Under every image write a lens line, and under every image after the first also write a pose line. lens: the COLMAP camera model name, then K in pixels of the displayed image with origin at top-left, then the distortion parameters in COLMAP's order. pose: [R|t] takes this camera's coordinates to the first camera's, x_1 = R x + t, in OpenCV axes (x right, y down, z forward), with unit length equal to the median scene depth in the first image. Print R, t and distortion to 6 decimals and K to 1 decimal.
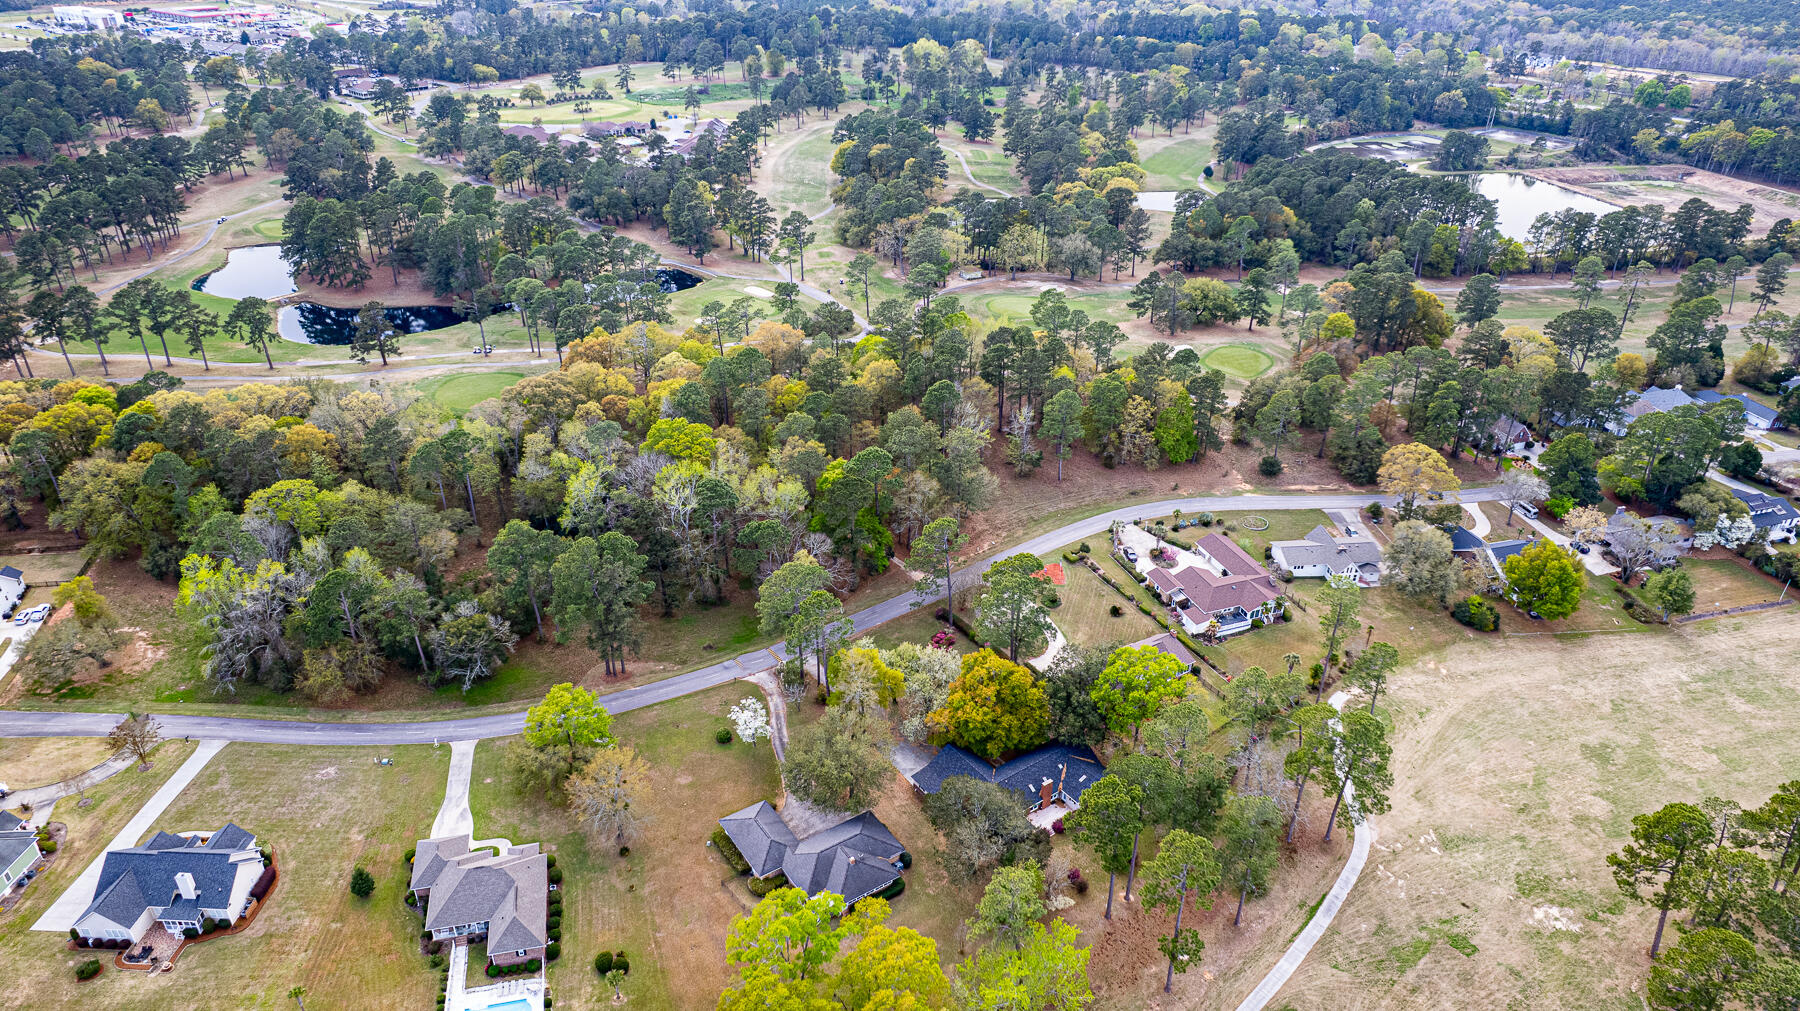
lens RADIAL K [[1147.5, 0, 911.2], [0, 1147.5, 504.4], [0, 0, 1]] dist [-0.076879, 0.071986]
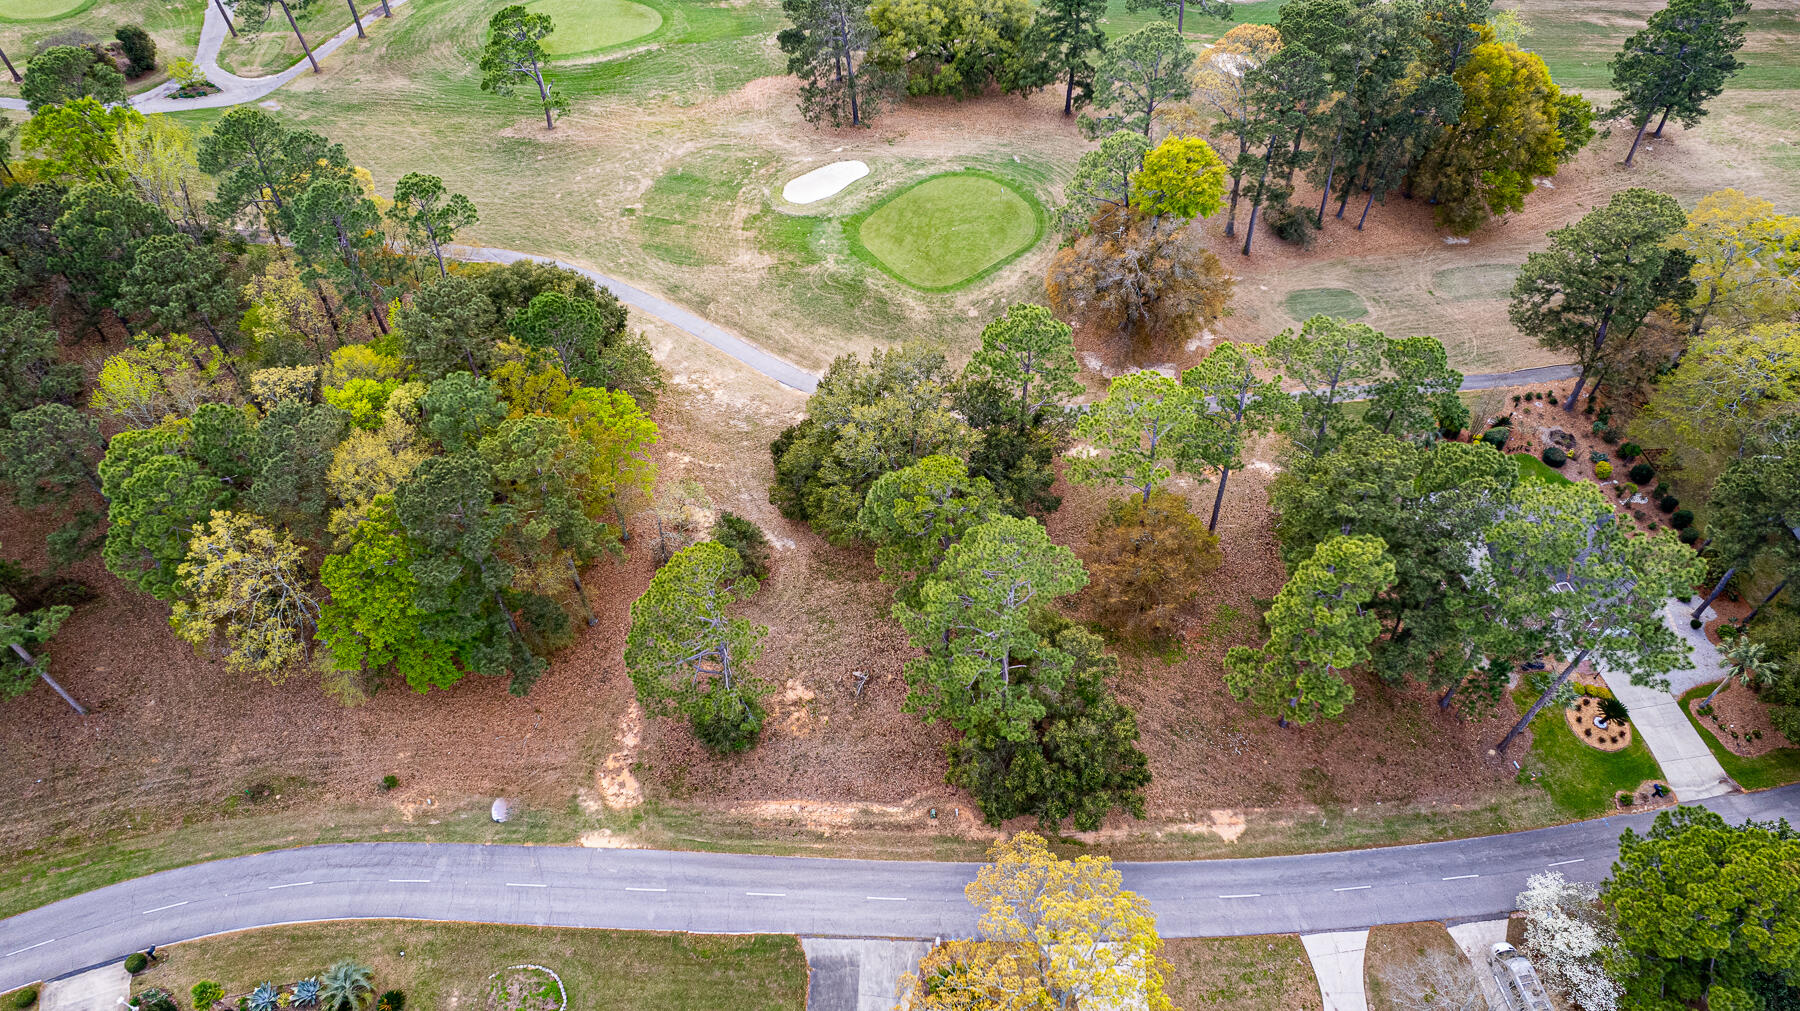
lens RADIAL K [[1147.5, 0, 909.5], [0, 1147.5, 505.2], [0, 0, 1]] dist [-0.076879, 0.071986]
pose [[0.989140, 0.098857, -0.108764, 0.458573], [-0.058154, 0.942853, 0.328094, -0.230650], [0.134982, -0.318206, 0.938363, 0.843594]]
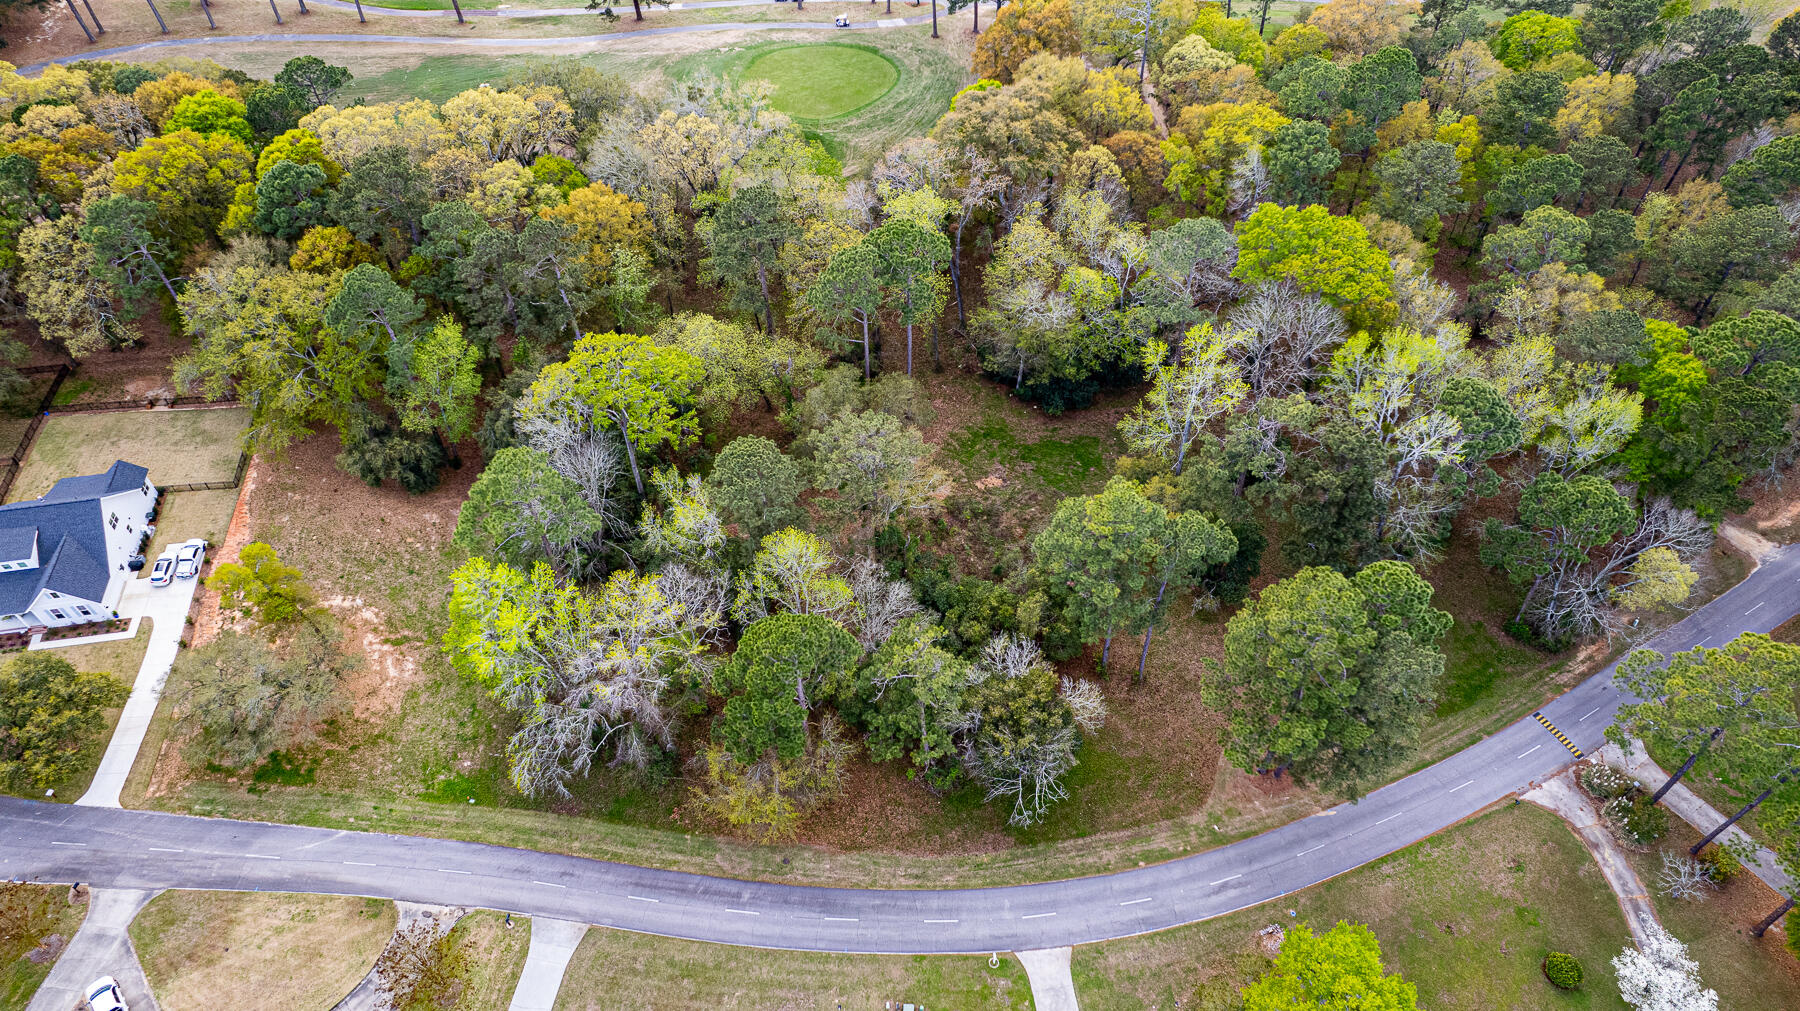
lens RADIAL K [[1147.5, 0, 911.8], [0, 1147.5, 505.3], [0, 0, 1]] dist [-0.076879, 0.071986]
pose [[0.994788, 0.065361, -0.078257, -0.345906], [-0.035765, 0.942428, 0.332491, -0.115989], [0.095484, -0.327959, 0.939854, 0.475993]]
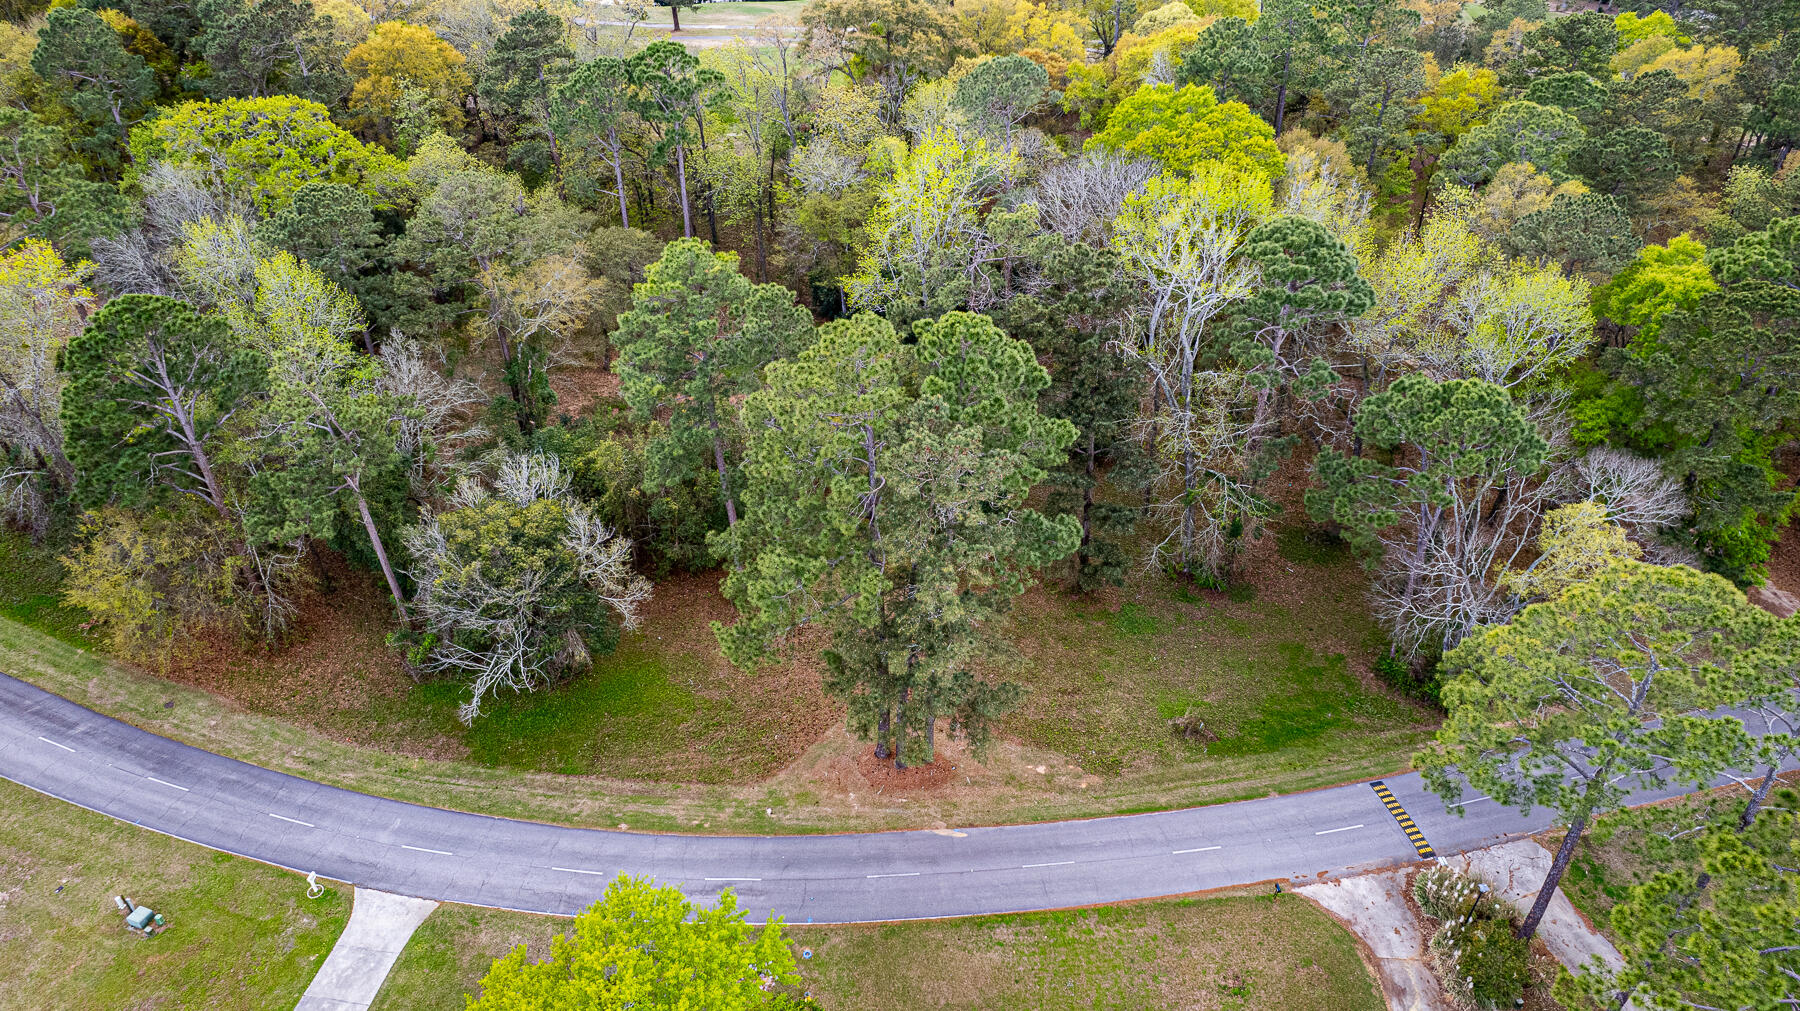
lens RADIAL K [[1147.5, 0, 912.3], [0, 1147.5, 507.7], [0, 0, 1]] dist [-0.076879, 0.071986]
pose [[0.931296, 0.207073, -0.299682, -0.153104], [-0.172099, 0.975219, 0.139034, 0.028058], [0.321045, -0.077906, 0.943854, 0.615725]]
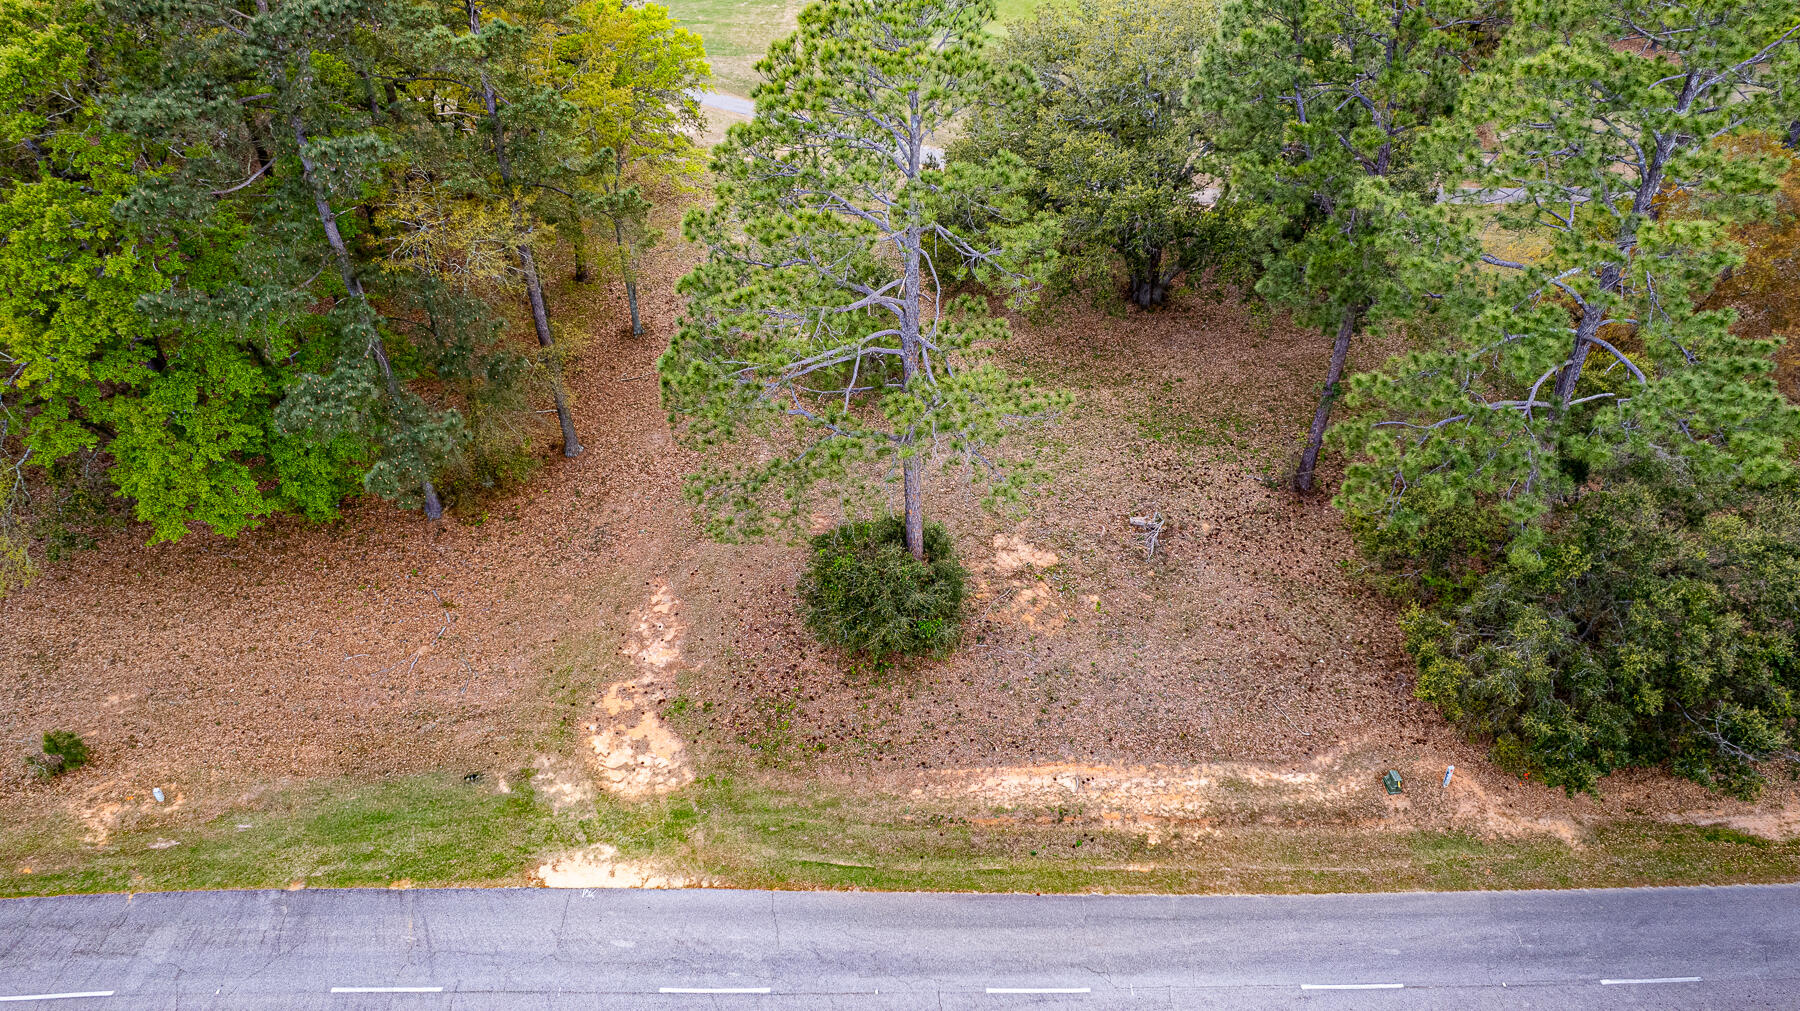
lens RADIAL K [[1147.5, 0, 907.3], [0, 1147.5, 505.0], [0, 0, 1]] dist [-0.076879, 0.071986]
pose [[0.994129, 0.053266, -0.094182, 0.383753], [-0.036880, 0.985120, 0.167865, -0.078056], [0.101722, -0.163406, 0.981301, 1.006341]]
